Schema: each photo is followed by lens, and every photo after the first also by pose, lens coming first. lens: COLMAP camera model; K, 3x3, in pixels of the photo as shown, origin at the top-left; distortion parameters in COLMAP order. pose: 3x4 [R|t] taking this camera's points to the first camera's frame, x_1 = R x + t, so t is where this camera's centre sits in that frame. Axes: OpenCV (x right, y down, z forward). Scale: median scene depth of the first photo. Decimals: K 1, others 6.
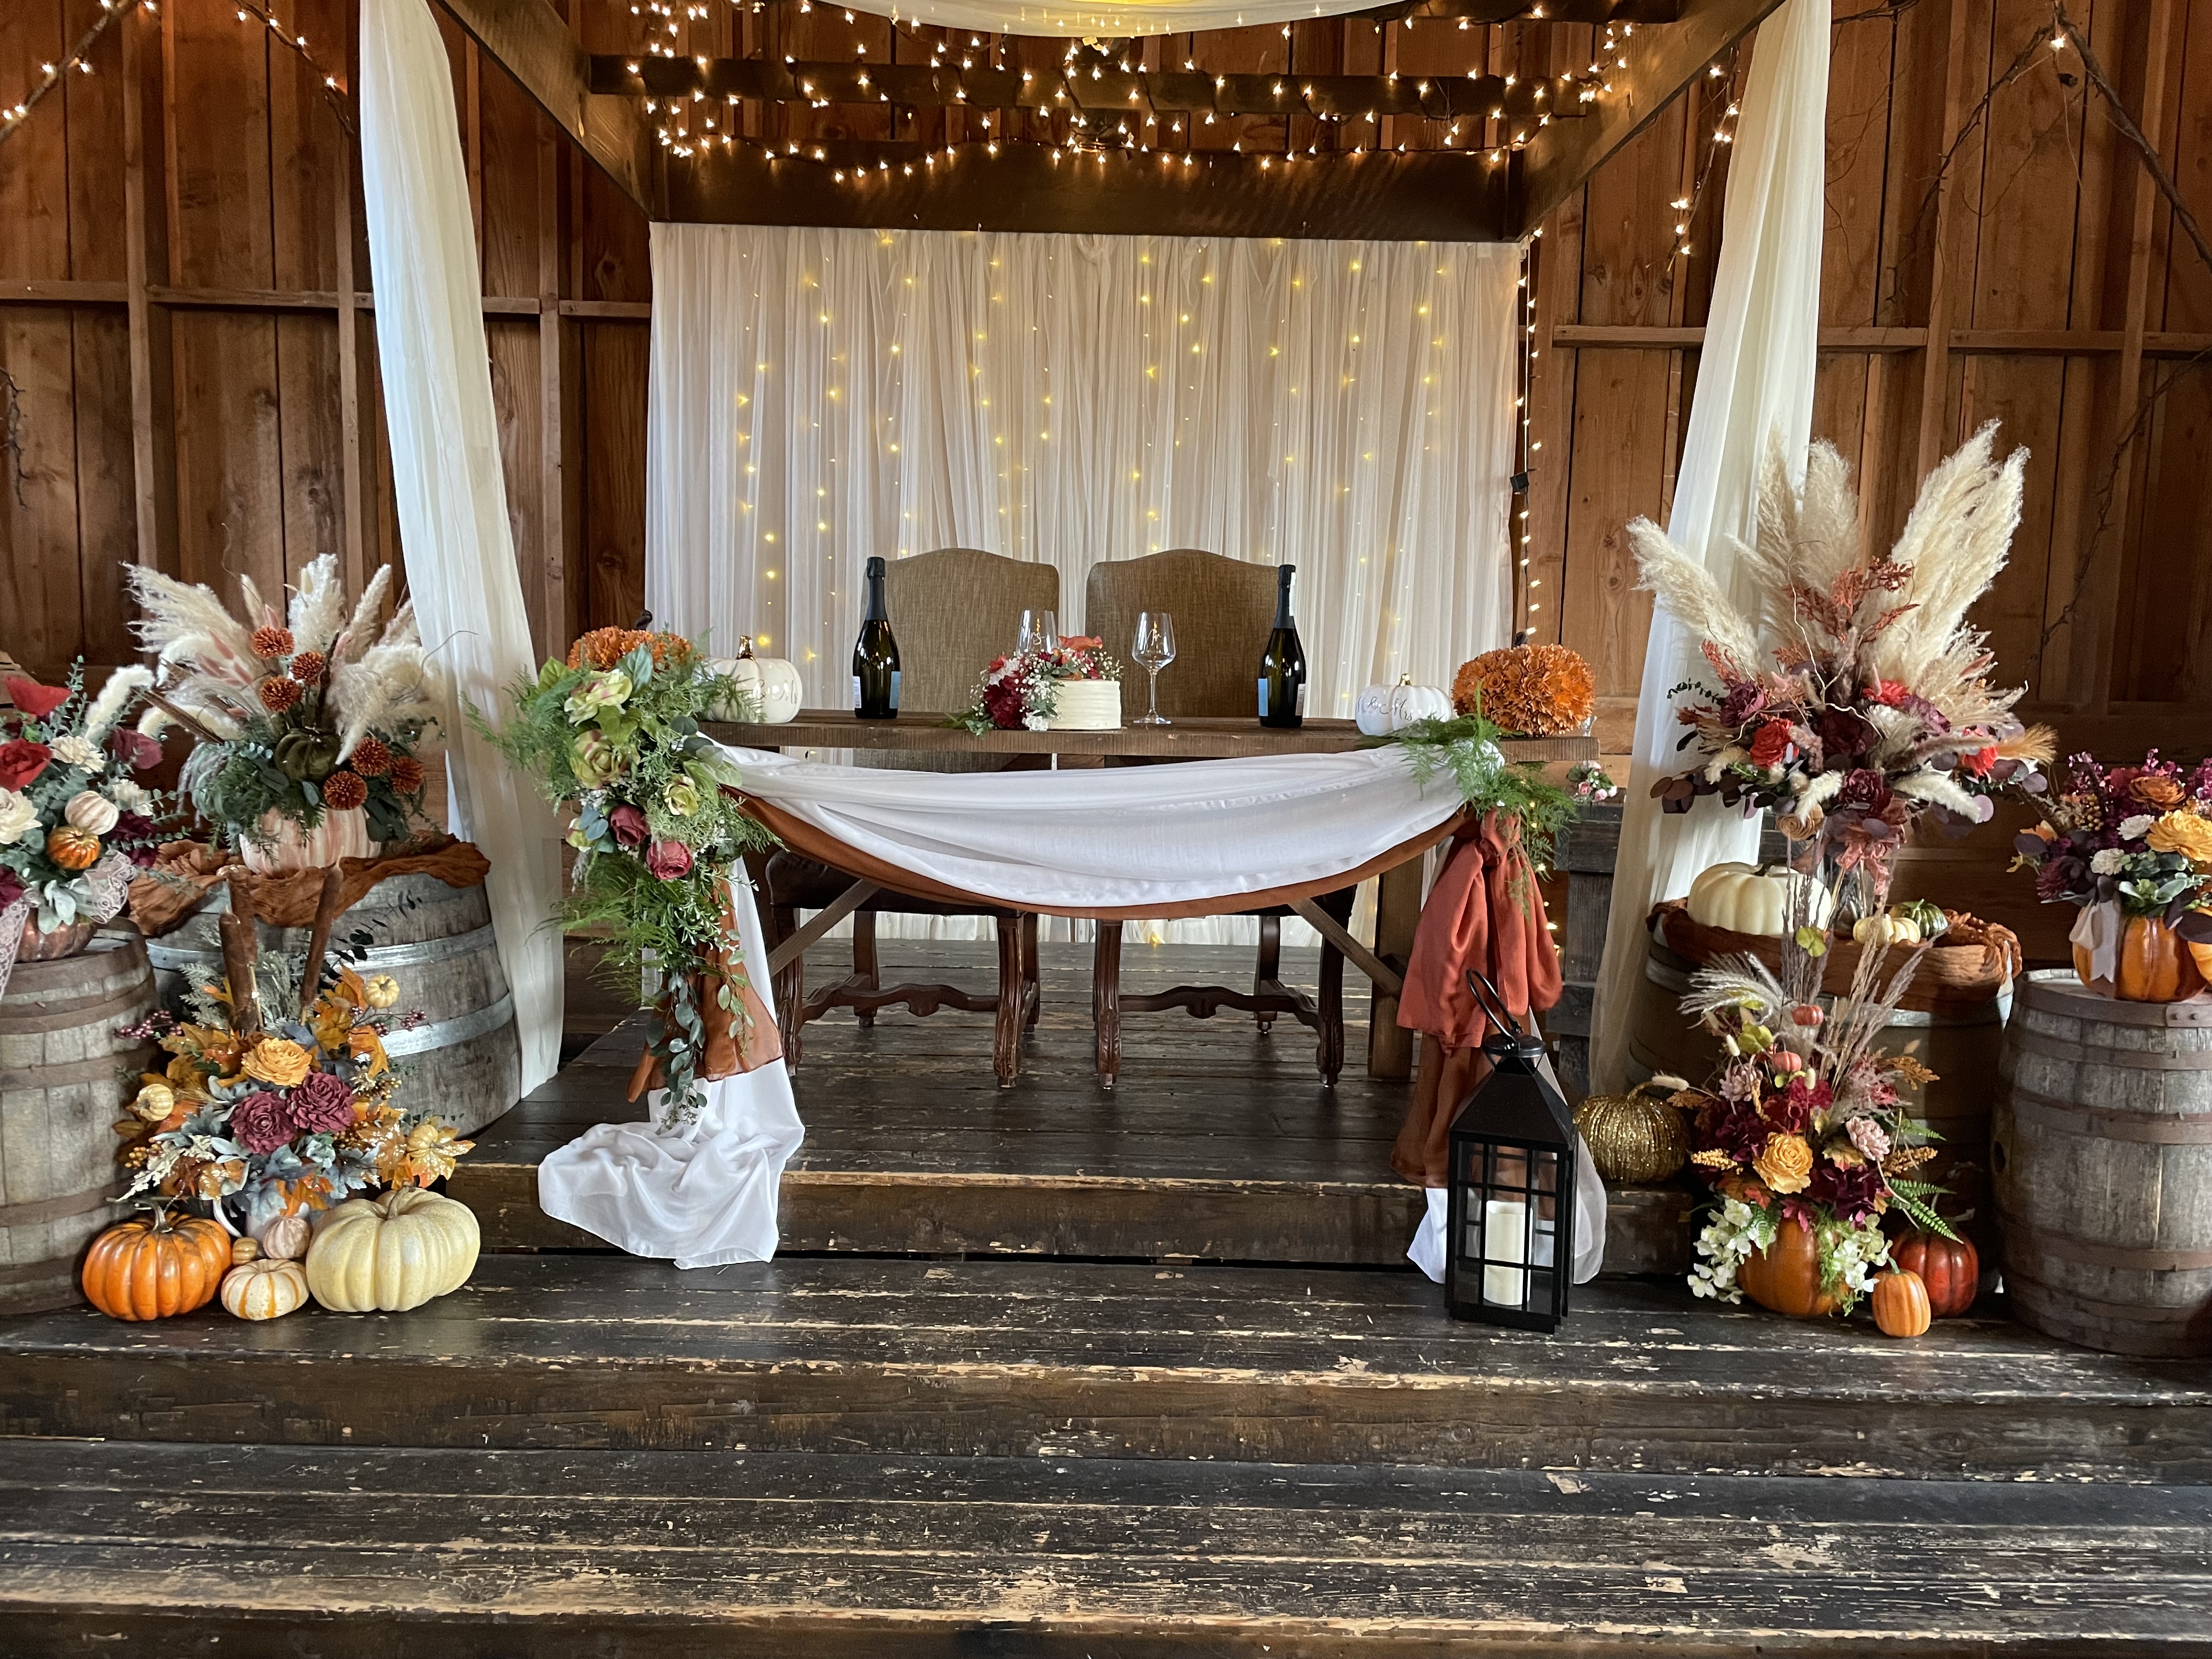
lens RADIAL K [[1648.8, 0, 1106.0], [0, 1648.8, 829.5], [0, 0, 1]] dist [0.099855, -0.150858]
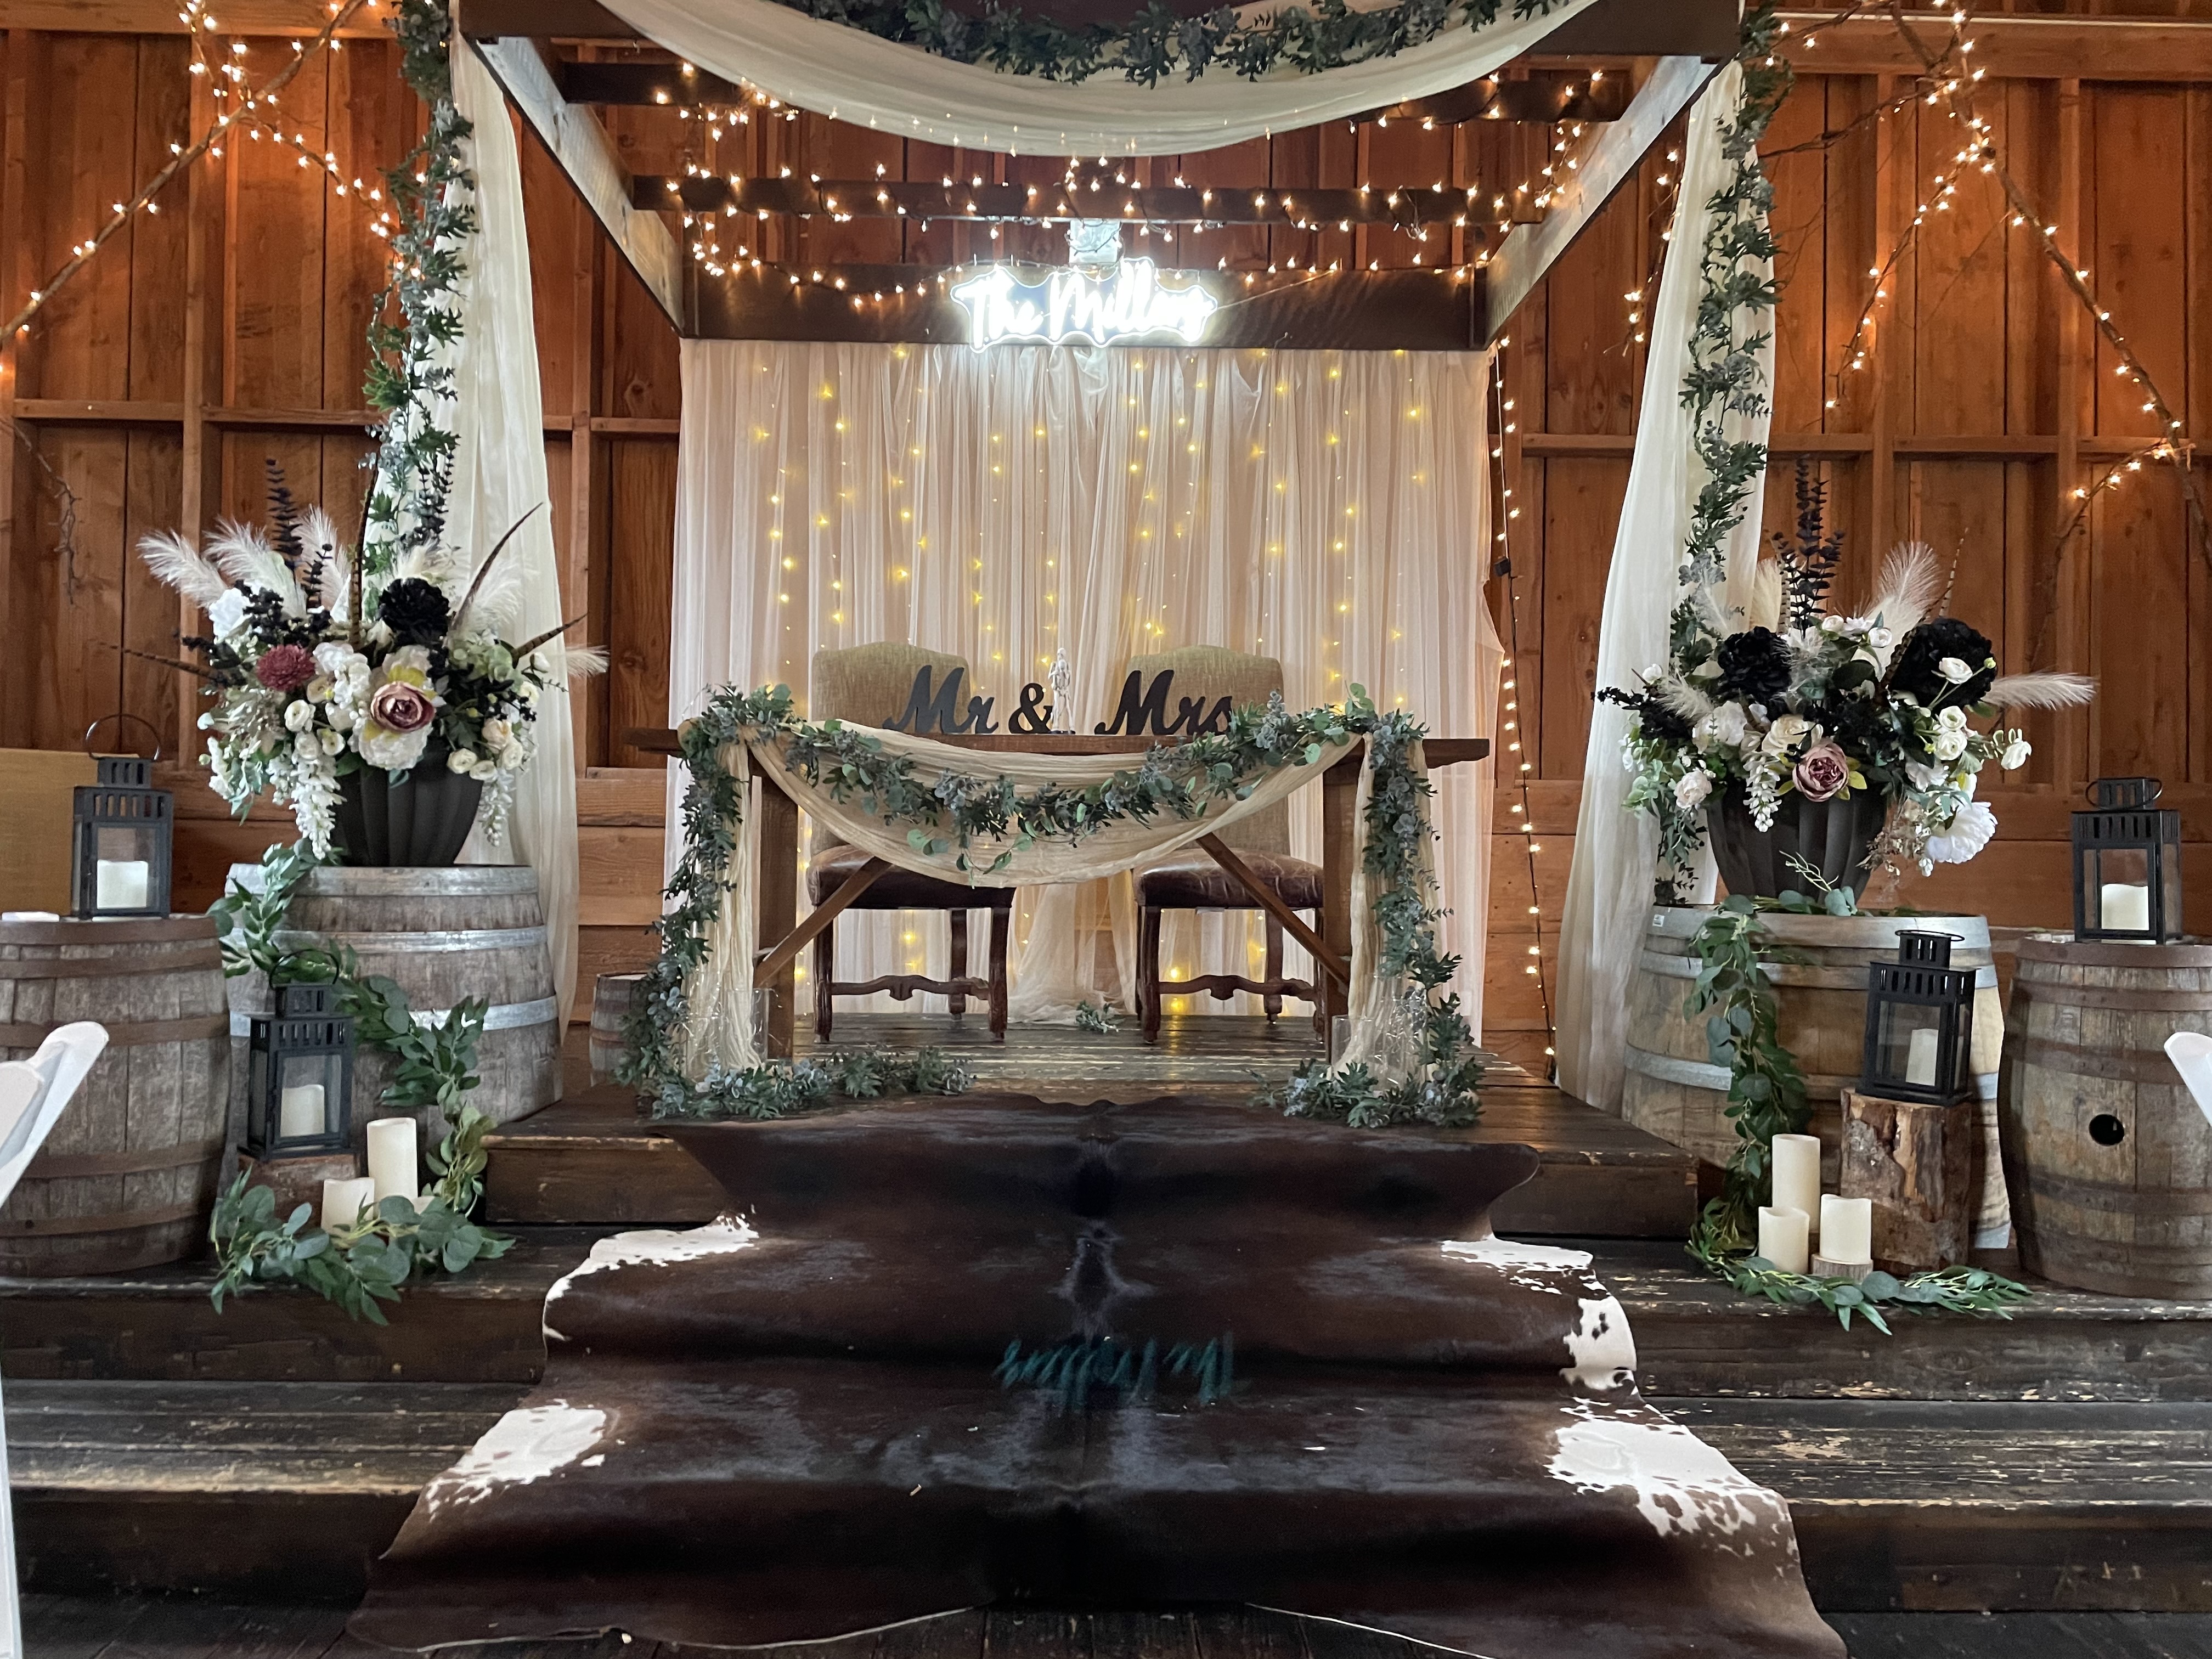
lens RADIAL K [[1659.3, 0, 1106.0], [0, 1659.3, 829.5], [0, 0, 1]] dist [0.104344, -0.175075]
pose [[0.999892, -0.012632, 0.007563, -0.012097], [0.013482, 0.991985, -0.125635, 0.102872], [-0.005915, 0.125724, 0.992048, -0.039520]]
